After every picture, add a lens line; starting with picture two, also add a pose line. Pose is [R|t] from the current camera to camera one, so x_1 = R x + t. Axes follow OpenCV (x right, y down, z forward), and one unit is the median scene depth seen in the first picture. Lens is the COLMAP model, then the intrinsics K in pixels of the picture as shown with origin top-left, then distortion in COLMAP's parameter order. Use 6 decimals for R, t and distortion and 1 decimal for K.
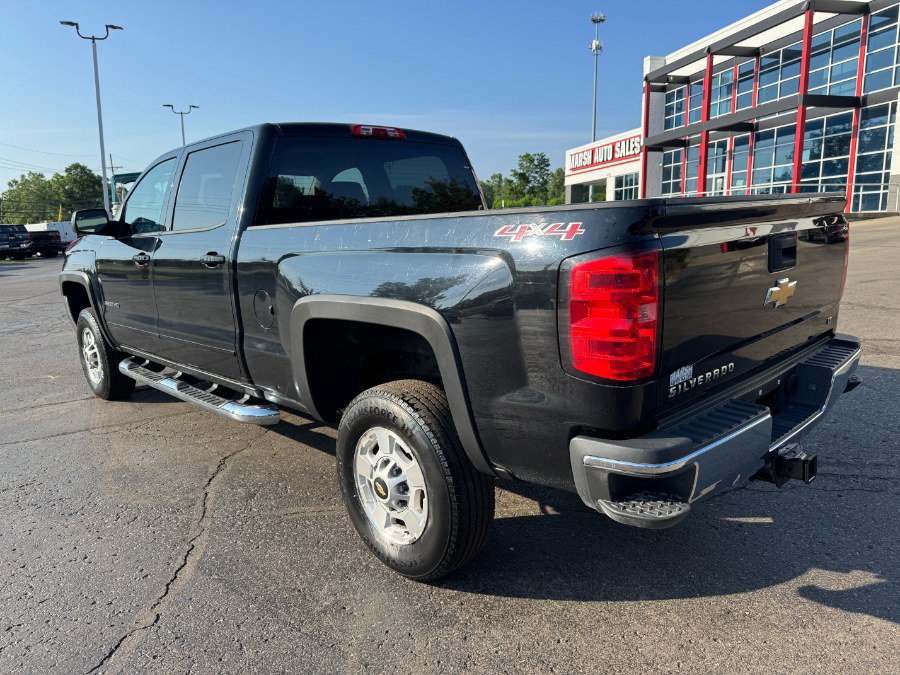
lens RADIAL K [[641.1, 0, 454.1], [0, 641.1, 335.3], [0, 0, 1]] dist [0.009111, -0.009233]
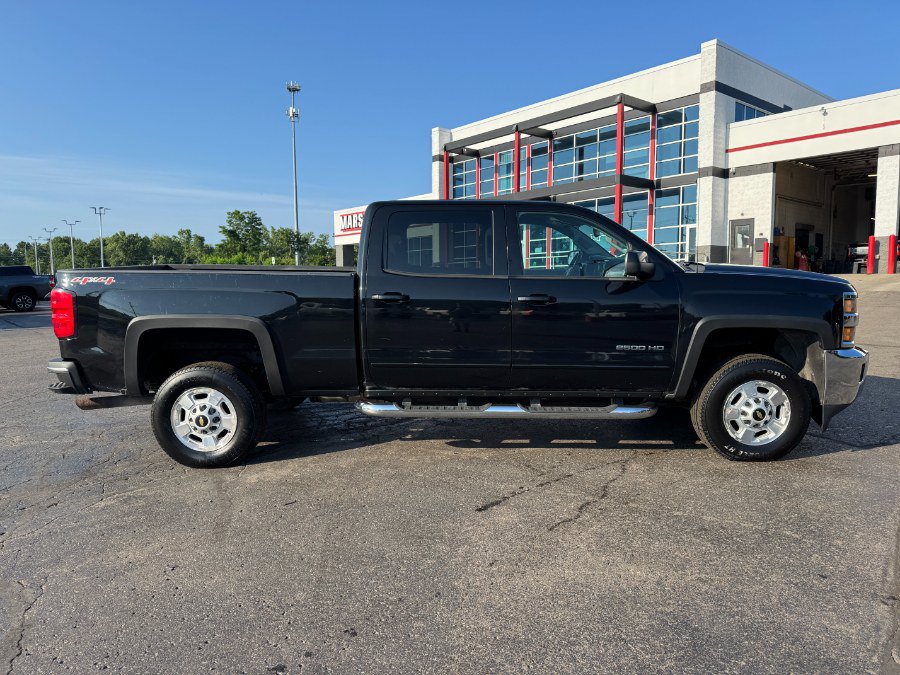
lens RADIAL K [[630.5, 0, 450.0], [0, 630.5, 337.5], [0, 0, 1]] dist [0.094331, -0.136976]
pose [[0.887924, -0.027251, 0.459183, -1.231438], [0.068636, 0.994918, -0.073676, -0.099668], [-0.454842, 0.096935, 0.885281, 0.744176]]
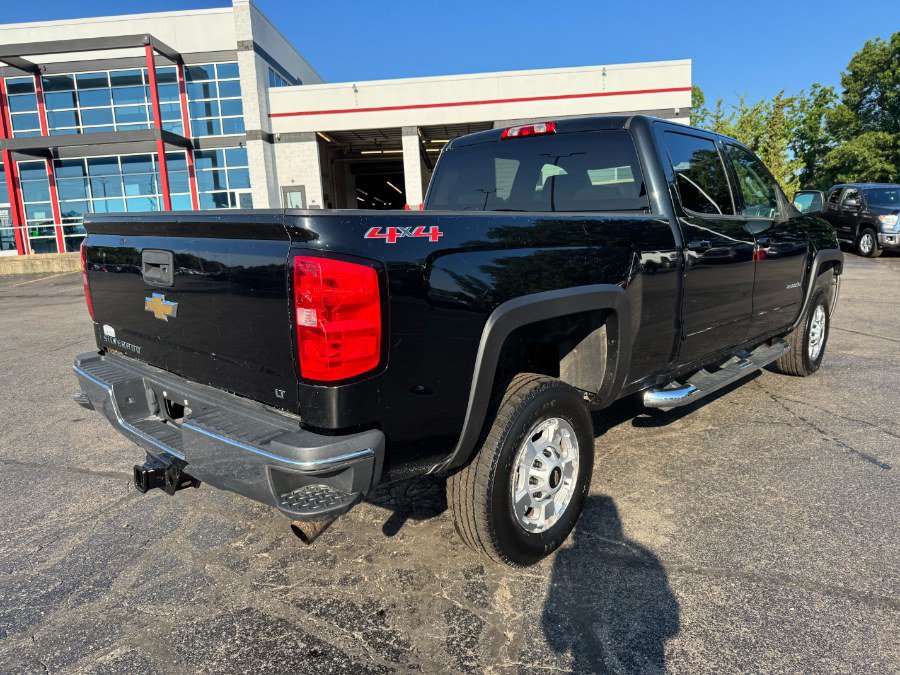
lens RADIAL K [[640.6, 0, 450.0], [0, 640.6, 337.5], [0, 0, 1]] dist [0.006602, -0.008974]
pose [[0.260717, -0.141364, 0.955009, -1.626497], [0.205606, 0.974657, 0.088142, -0.244644], [-0.943267, 0.173375, 0.283175, 1.639401]]
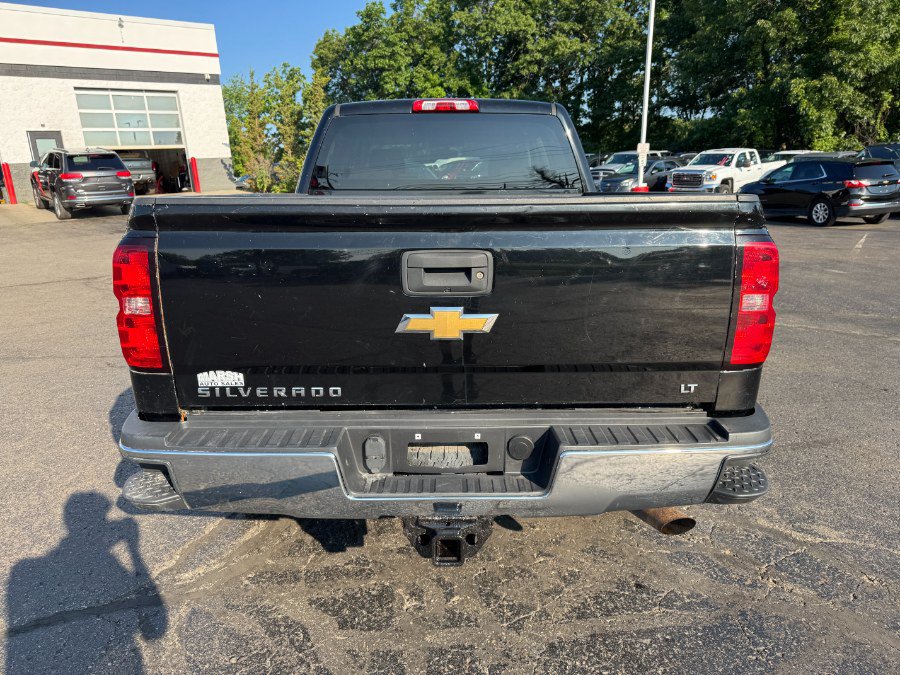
lens RADIAL K [[640.6, 0, 450.0], [0, 640.6, 337.5], [0, 0, 1]] dist [0.006602, -0.008974]
pose [[-0.472652, -0.166202, 0.865434, -1.541009], [0.212885, 0.931435, 0.295142, -0.366282], [-0.855149, 0.323737, -0.404863, 2.113364]]
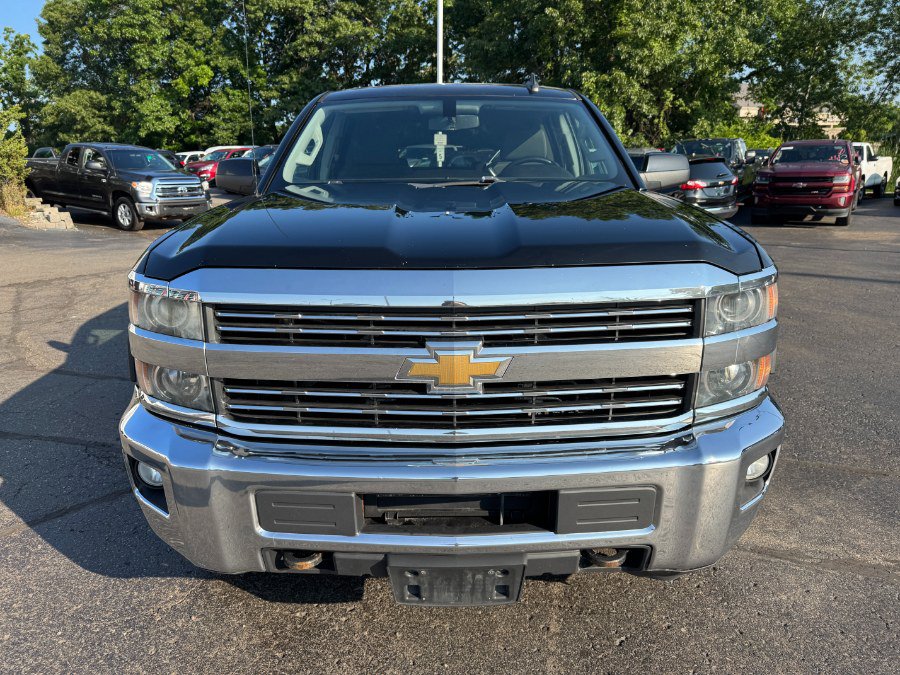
lens RADIAL K [[640.6, 0, 450.0], [0, 640.6, 337.5], [0, 0, 1]] dist [0.006602, -0.008974]
pose [[-0.717811, -0.134467, 0.683130, -0.830081], [0.172245, 0.916376, 0.361368, -0.266783], [-0.674596, 0.377059, -0.634623, 1.490641]]
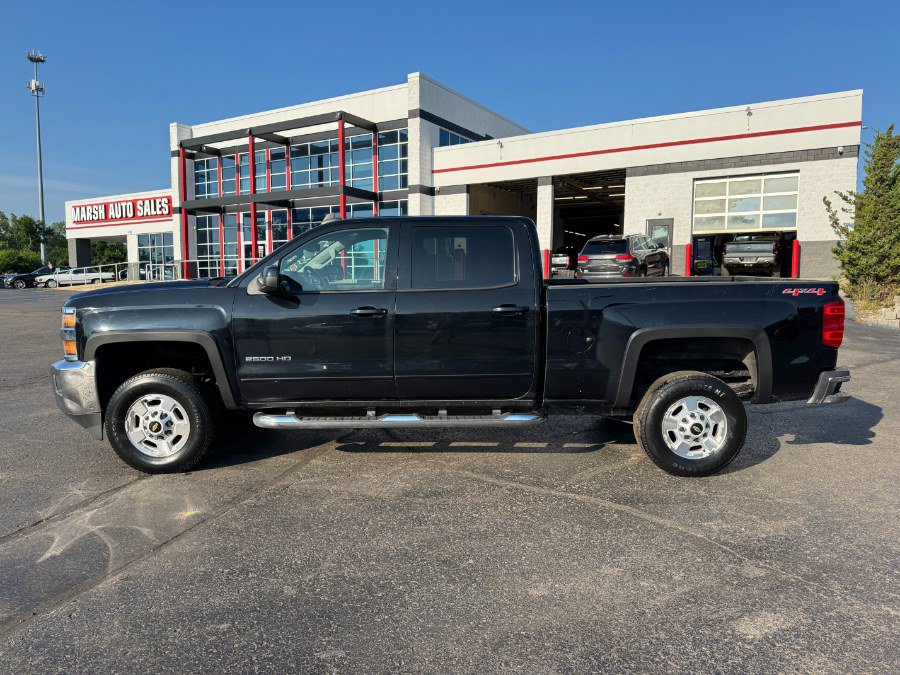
lens RADIAL K [[630.5, 0, 450.0], [0, 630.5, 337.5], [0, 0, 1]] dist [0.094331, -0.136976]
pose [[0.701321, -0.039567, 0.711747, -0.964495], [0.102552, 0.993672, -0.045811, -0.009747], [-0.705431, 0.105119, 0.700941, 0.076650]]
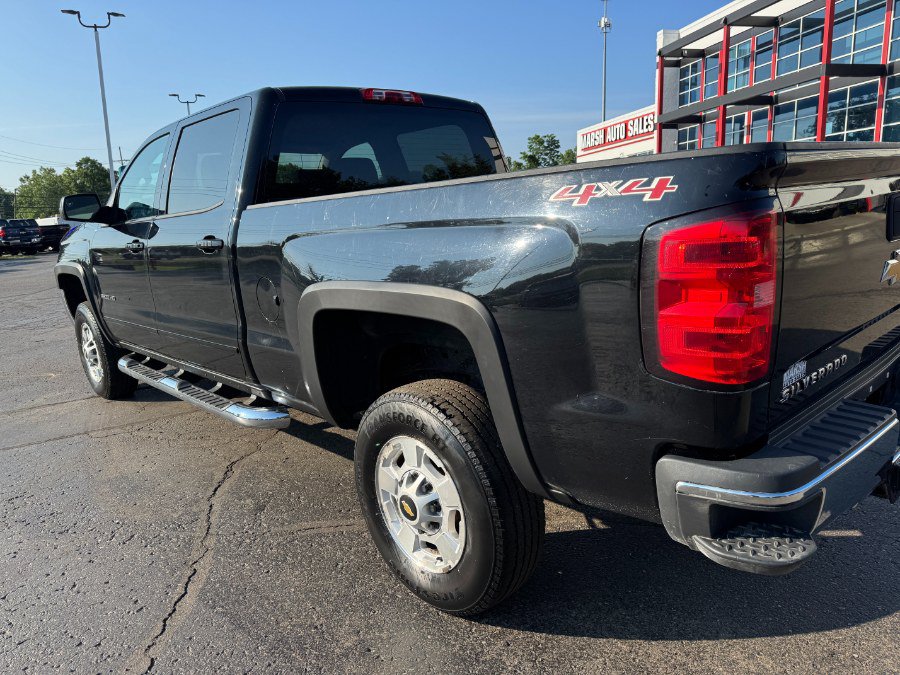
lens RADIAL K [[640.6, 0, 450.0], [0, 640.6, 337.5], [0, 0, 1]] dist [0.006602, -0.008974]
pose [[0.999500, -0.019399, -0.024982, -0.016238], [0.020030, 0.999480, 0.025270, -0.003500], [0.024479, -0.025758, 0.999368, 0.077654]]
